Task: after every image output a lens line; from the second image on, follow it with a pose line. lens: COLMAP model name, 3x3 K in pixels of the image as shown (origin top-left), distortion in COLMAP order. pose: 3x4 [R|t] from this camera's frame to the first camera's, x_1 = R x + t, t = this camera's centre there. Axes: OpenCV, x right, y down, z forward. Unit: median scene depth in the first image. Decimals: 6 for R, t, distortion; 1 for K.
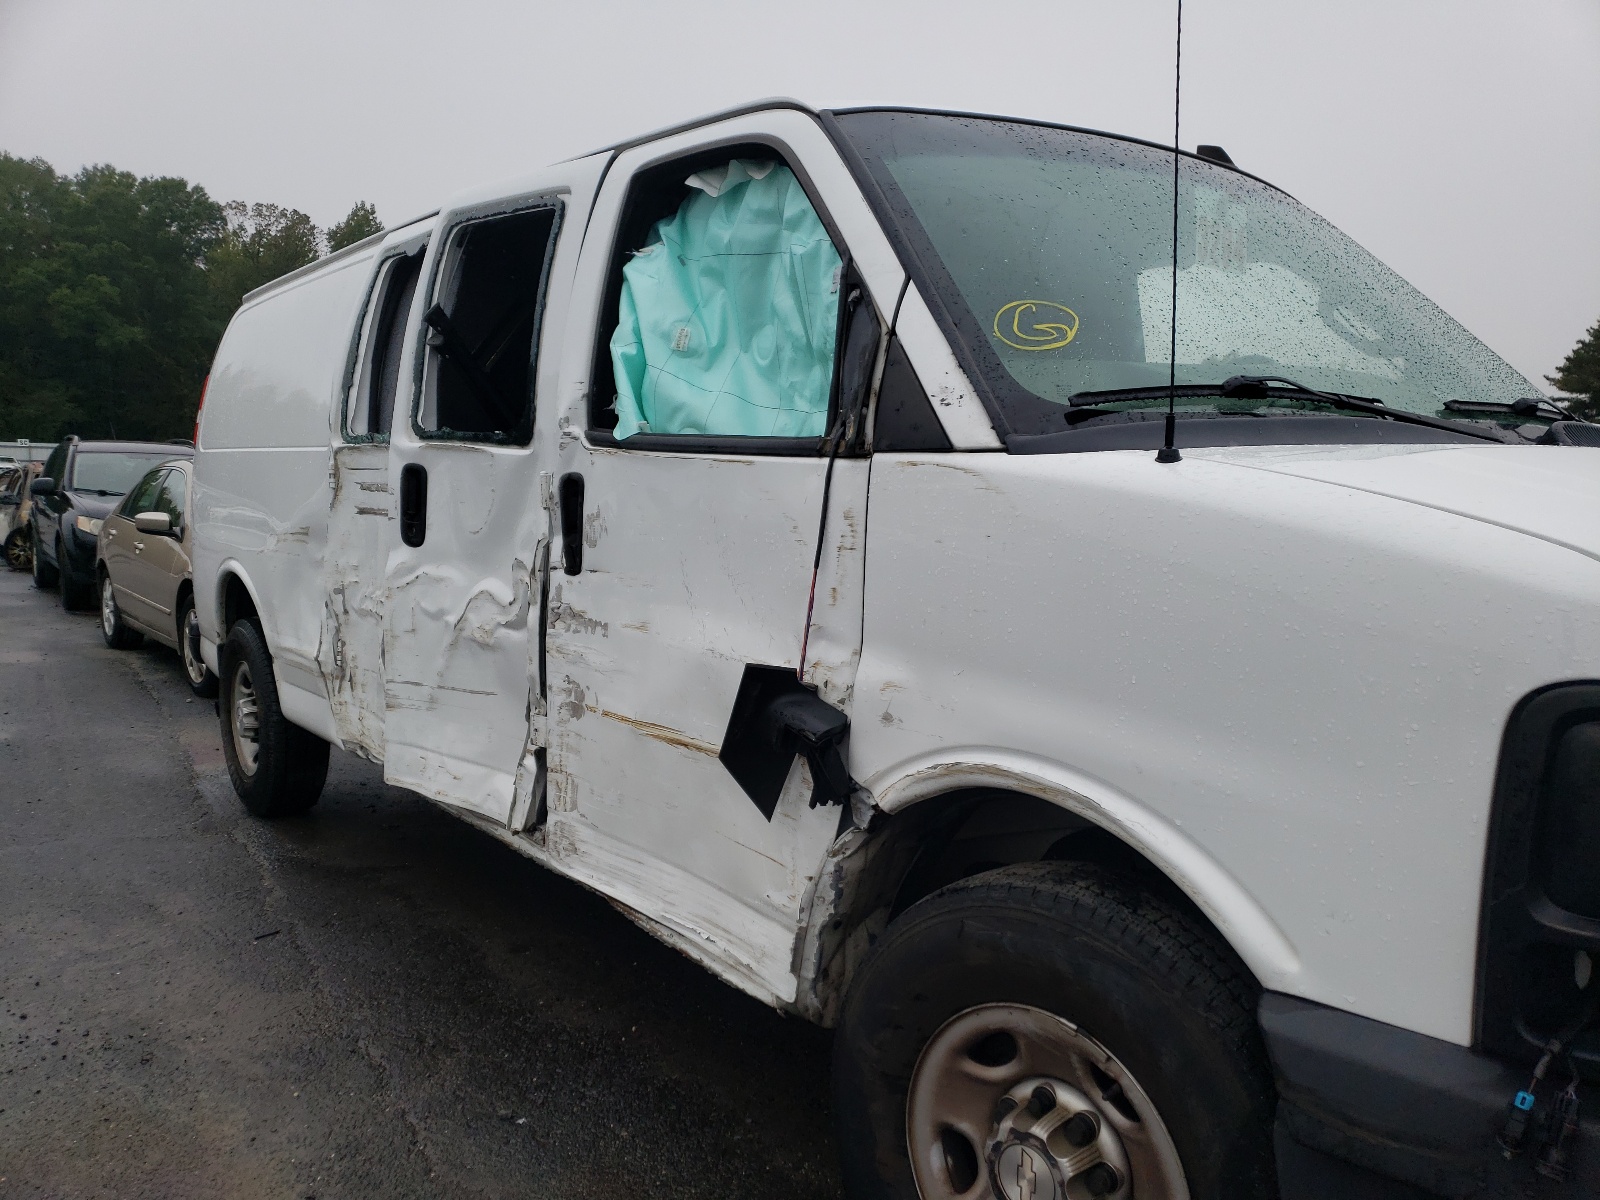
lens RADIAL K [[1225.3, 0, 800.0], [0, 1225.3, 600.0], [0, 0, 1]] dist [0.058172, -0.088027]
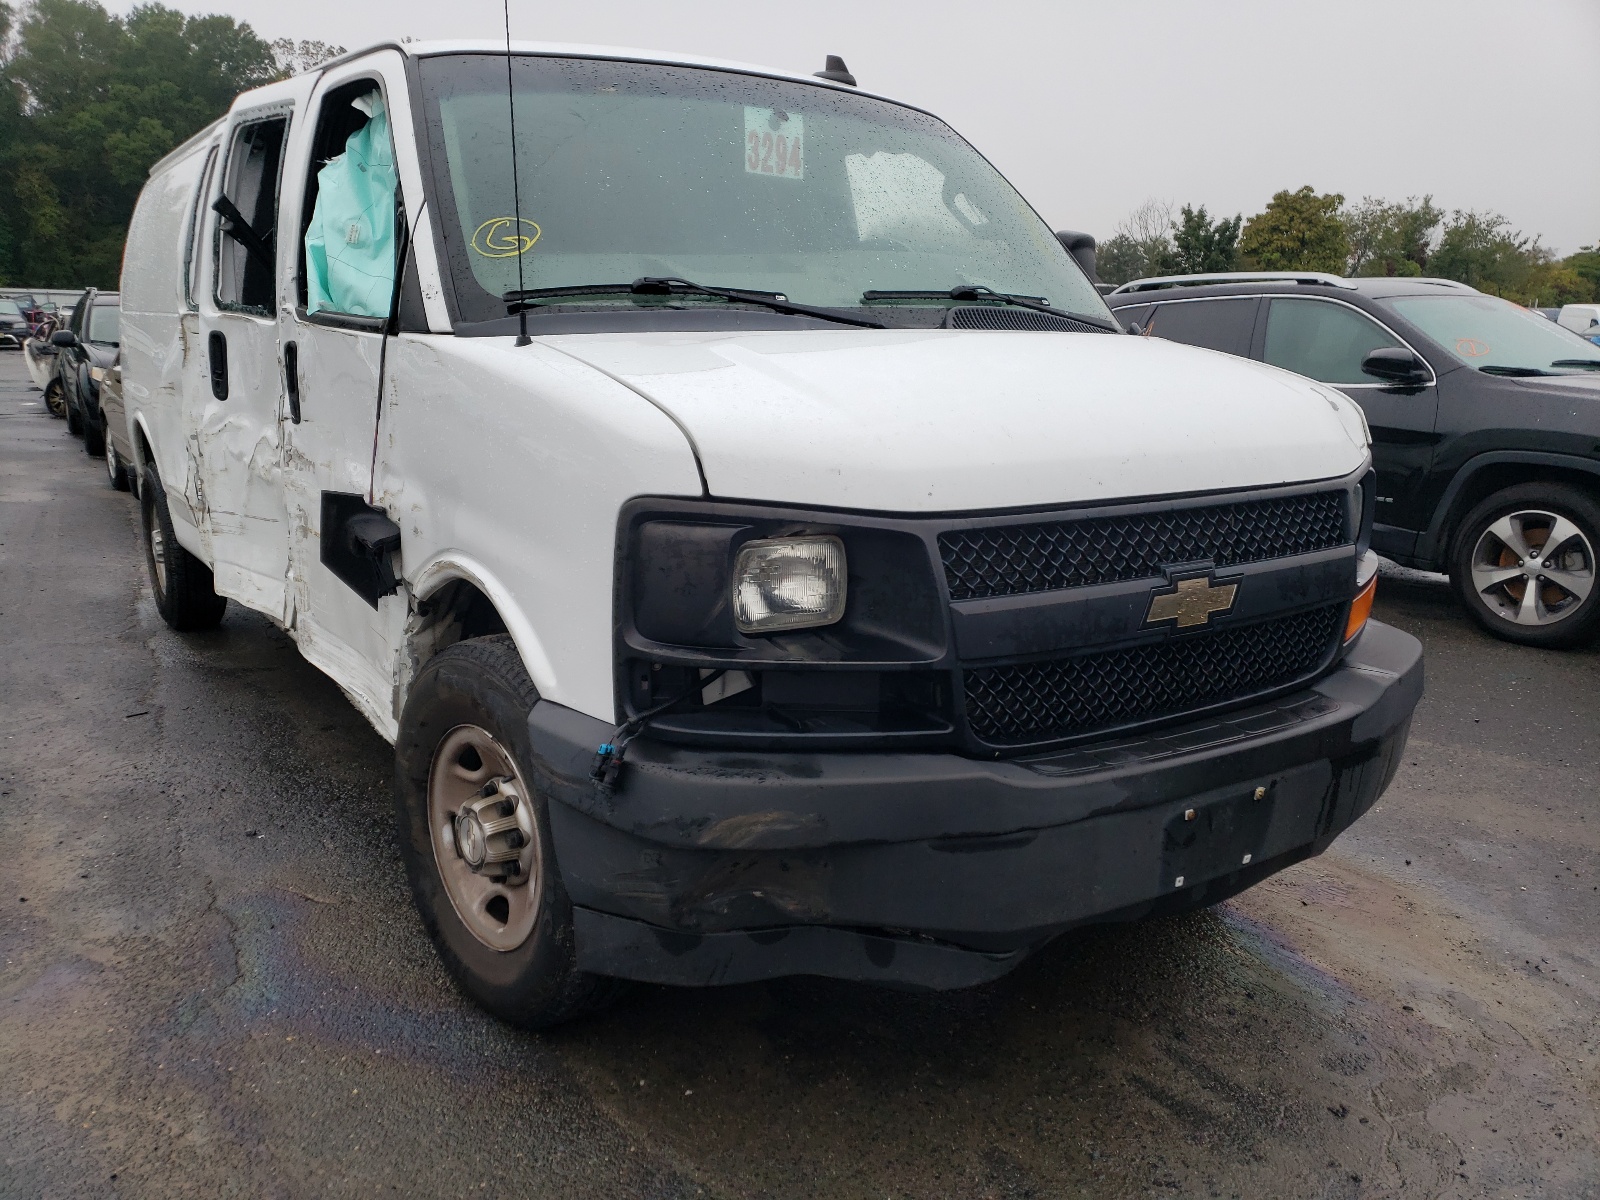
lens RADIAL K [[1225.3, 0, 800.0], [0, 1225.3, 600.0], [0, 0, 1]] dist [0.058172, -0.088027]
pose [[0.998435, 0.009289, -0.055146, 0.329324], [-0.002482, 0.992499, 0.122231, 0.001905], [0.055867, -0.121903, 0.990968, -0.201516]]
